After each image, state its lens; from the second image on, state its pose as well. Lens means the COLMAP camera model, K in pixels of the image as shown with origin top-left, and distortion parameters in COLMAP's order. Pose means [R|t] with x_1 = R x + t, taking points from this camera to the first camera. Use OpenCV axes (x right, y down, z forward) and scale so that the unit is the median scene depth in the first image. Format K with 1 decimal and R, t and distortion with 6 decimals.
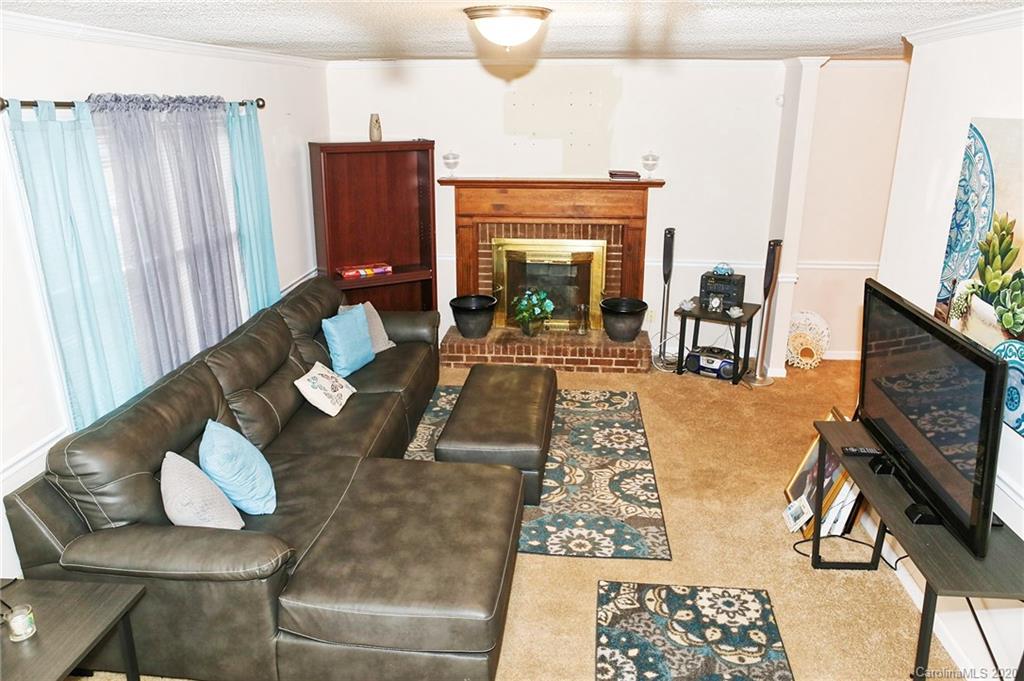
lens RADIAL K [[730.1, 0, 514.4], [0, 730.1, 341.4], [0, 0, 1]] dist [-0.007417, -0.000293]
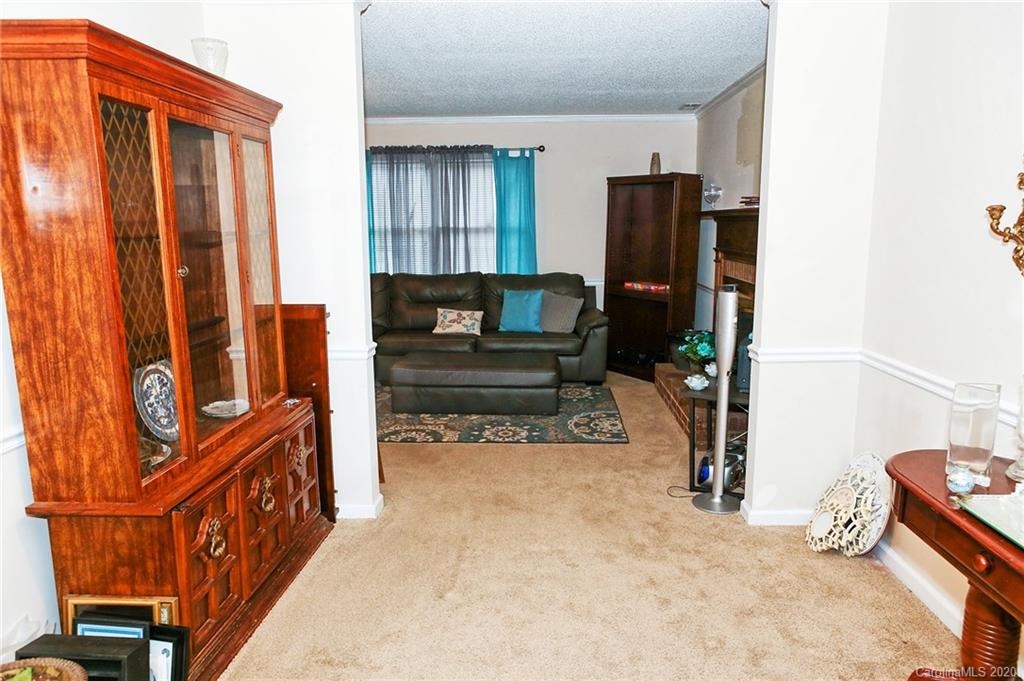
lens RADIAL K [[706.1, 0, 512.8], [0, 706.1, 344.3], [0, 0, 1]] dist [-0.039631, 0.035380]
pose [[0.028597, 0.170088, -0.985014, 1.007970], [-0.310708, 0.938116, 0.152969, -0.128134], [0.950075, 0.301677, 0.079675, 0.820617]]
